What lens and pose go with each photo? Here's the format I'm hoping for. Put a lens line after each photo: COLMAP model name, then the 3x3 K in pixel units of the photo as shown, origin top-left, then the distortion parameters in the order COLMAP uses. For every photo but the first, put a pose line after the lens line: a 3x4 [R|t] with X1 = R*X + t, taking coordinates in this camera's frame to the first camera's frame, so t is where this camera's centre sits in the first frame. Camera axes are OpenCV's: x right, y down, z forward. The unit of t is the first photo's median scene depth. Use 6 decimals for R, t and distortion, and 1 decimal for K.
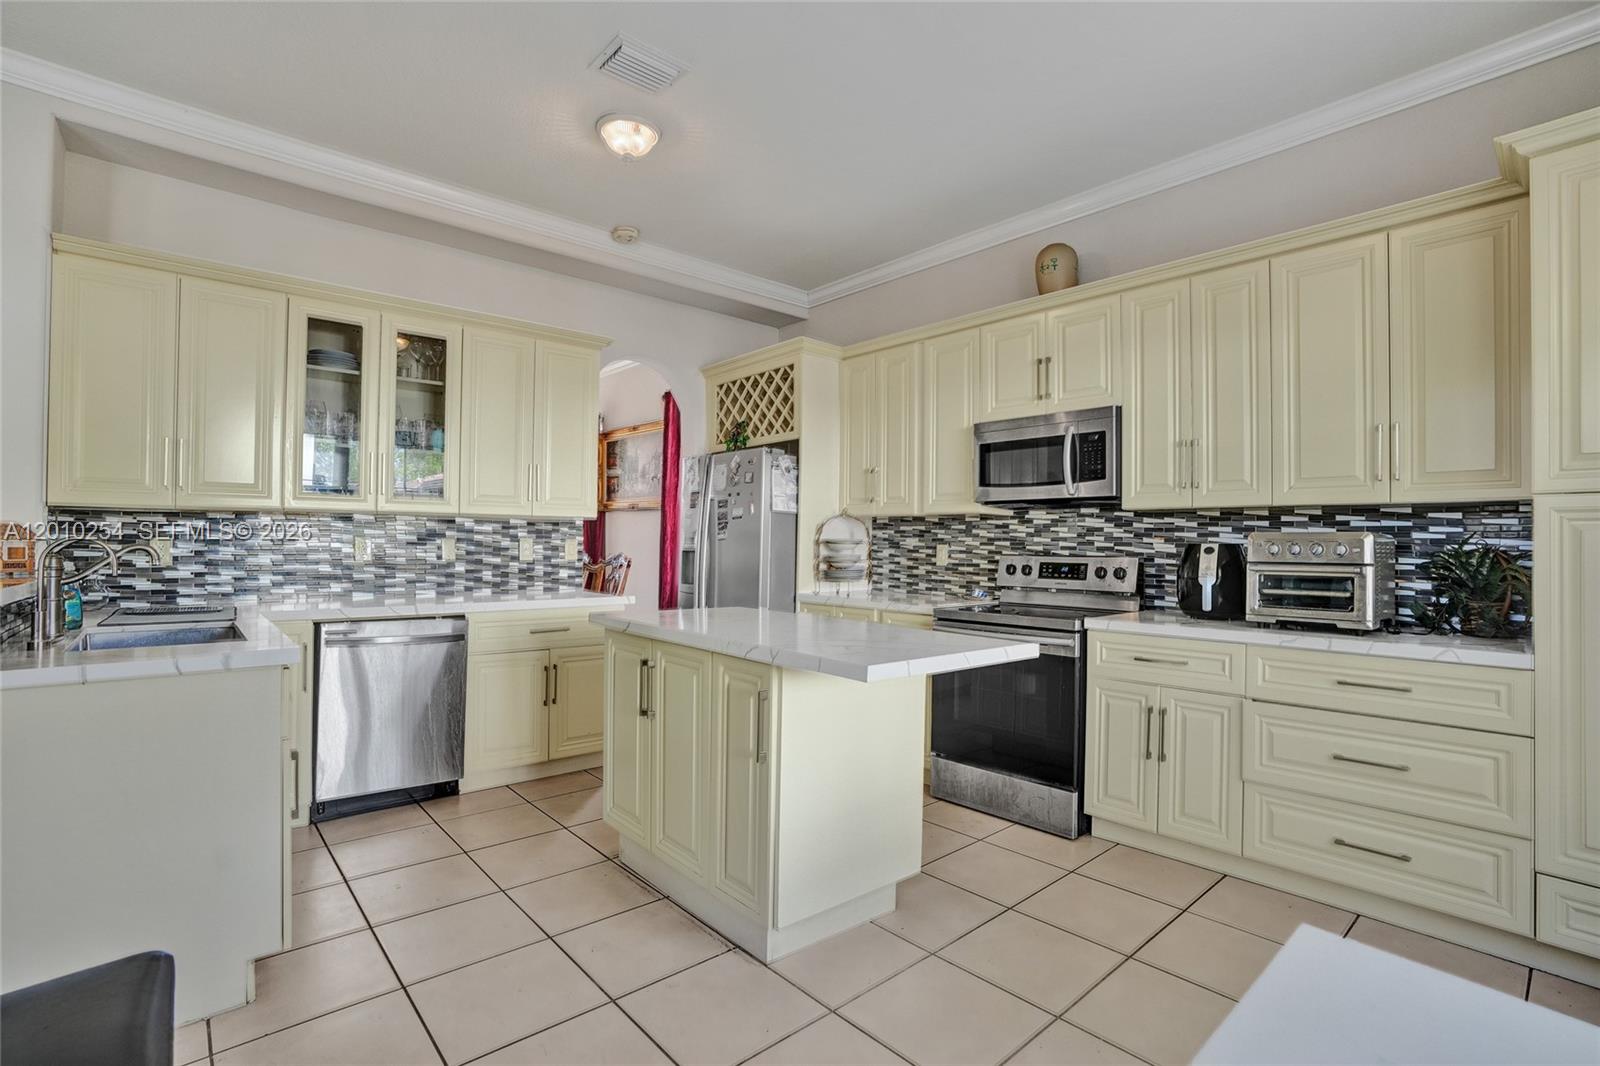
lens RADIAL K [[754.3, 0, 800.0], [0, 754.3, 533.0], [0, 0, 1]] dist [-0.001316, -0.000092]
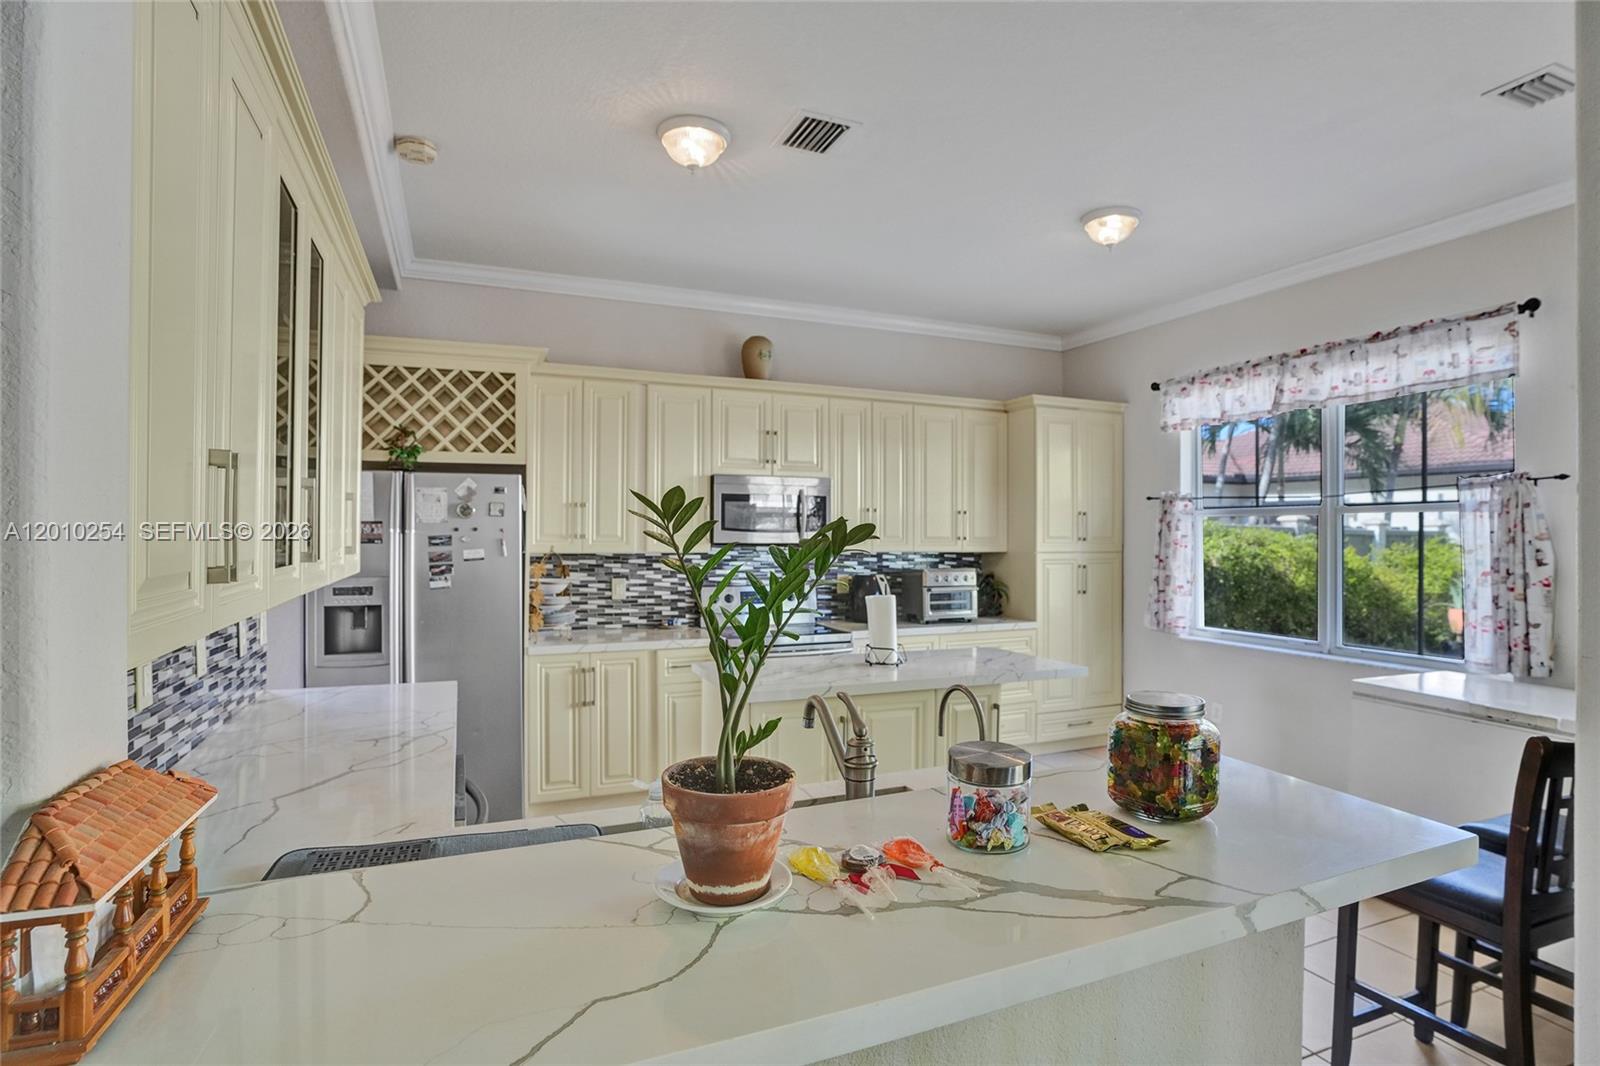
lens RADIAL K [[810.0, 0, 800.0], [0, 810.0, 533.0], [0, 0, 1]] dist [-0.000418, -0.000008]
pose [[0.334901, -0.005769, 0.942236, -0.762931], [-0.013684, 0.999846, 0.010986, -0.061786], [-0.942154, -0.016573, 0.334770, 0.400698]]
